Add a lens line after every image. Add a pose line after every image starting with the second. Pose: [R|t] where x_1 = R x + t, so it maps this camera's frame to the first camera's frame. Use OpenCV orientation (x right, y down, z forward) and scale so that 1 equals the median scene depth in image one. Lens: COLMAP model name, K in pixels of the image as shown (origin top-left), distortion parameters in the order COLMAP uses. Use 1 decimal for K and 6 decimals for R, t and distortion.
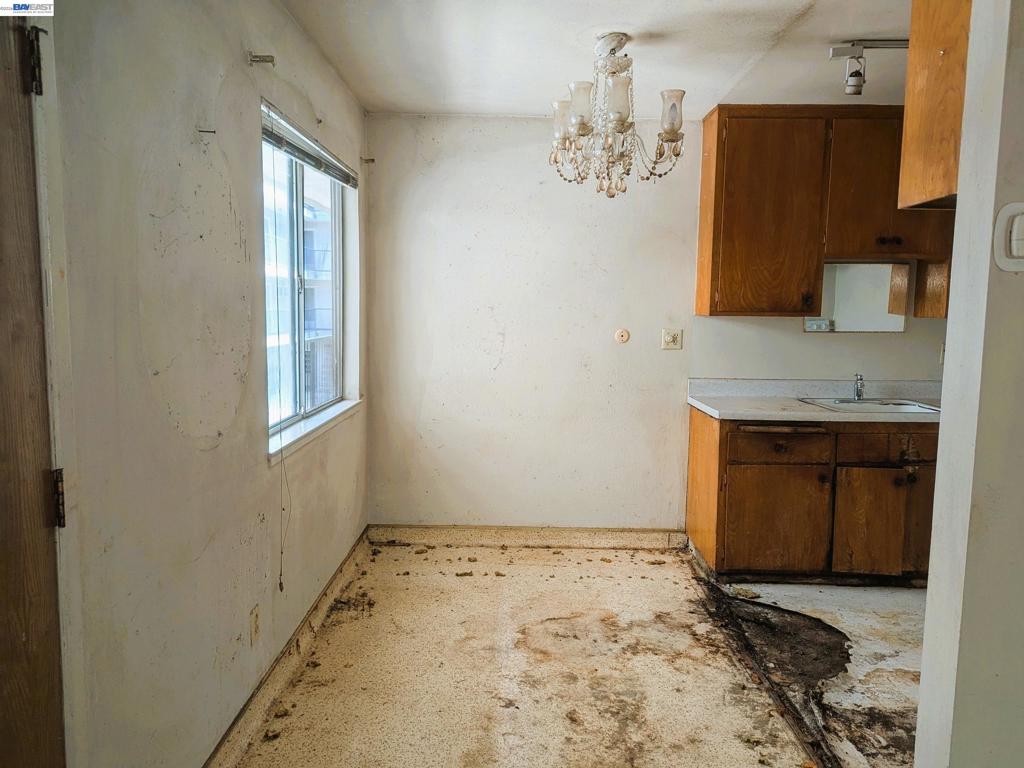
lens RADIAL K [[720.3, 0, 518.7], [0, 720.3, 374.5], [0, 0, 1]] dist [0.065821, -0.054028]
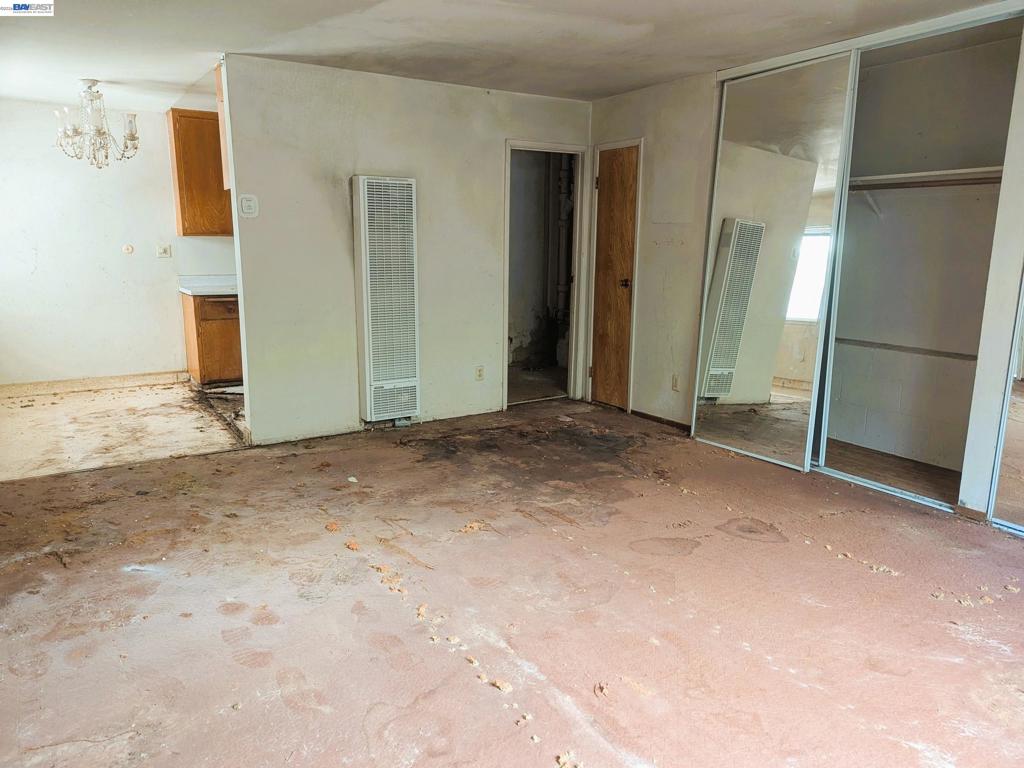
lens RADIAL K [[720.3, 0, 512.9], [0, 720.3, 373.6], [0, 0, 1]] dist [0.065821, -0.054028]
pose [[0.844634, -0.108173, 0.524301, -0.013100], [0.057115, 0.991991, 0.112656, 0.095051], [-0.532288, -0.065208, 0.844048, -0.918400]]
